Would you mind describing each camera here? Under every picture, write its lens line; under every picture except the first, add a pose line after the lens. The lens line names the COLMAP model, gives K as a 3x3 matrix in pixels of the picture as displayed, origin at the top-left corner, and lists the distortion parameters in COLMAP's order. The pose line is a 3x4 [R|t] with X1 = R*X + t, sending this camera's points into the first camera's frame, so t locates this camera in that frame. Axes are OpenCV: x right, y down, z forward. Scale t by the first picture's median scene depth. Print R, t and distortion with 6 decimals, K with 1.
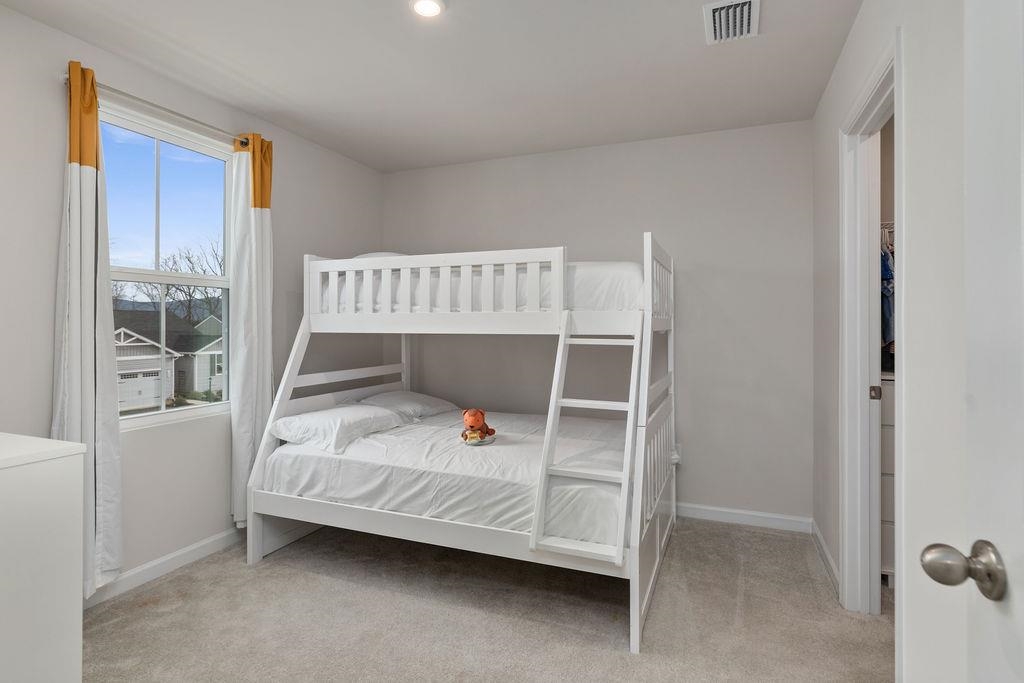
lens RADIAL K [[523.6, 0, 512.7], [0, 523.6, 318.4], [0, 0, 1]] dist [-0.000245, -0.000073]
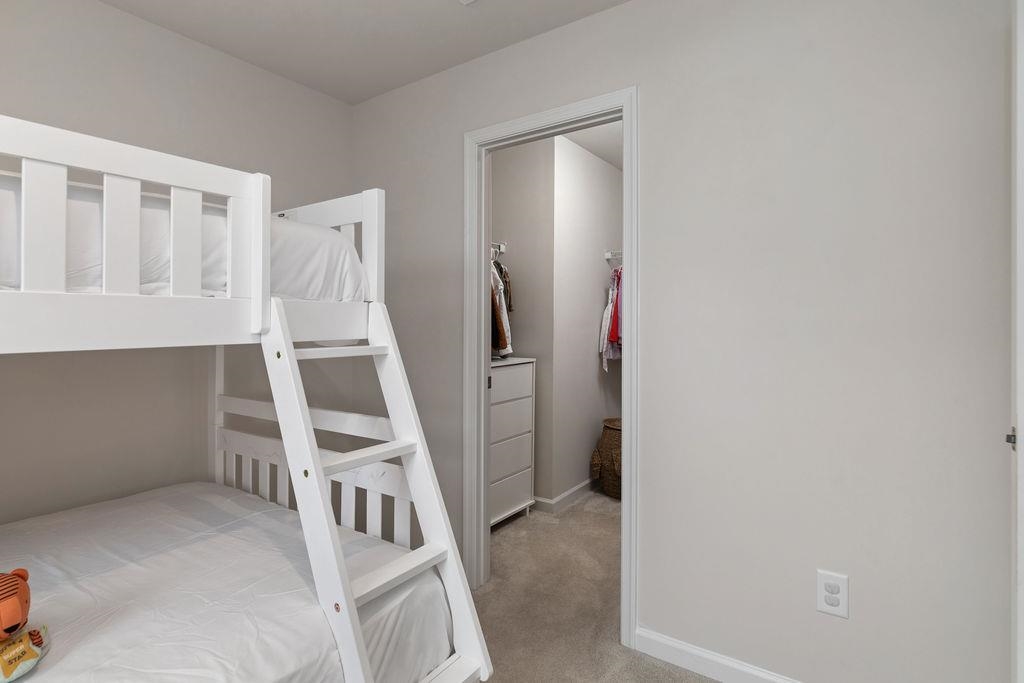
lens RADIAL K [[523.6, 0, 512.7], [0, 523.6, 318.4], [0, 0, 1]] dist [-0.000245, -0.000073]
pose [[0.216517, 0.000868, 0.976278, -0.359828], [-0.005692, 0.999984, 0.000373, 0.004595], [-0.976262, -0.005638, 0.216518, 0.649002]]
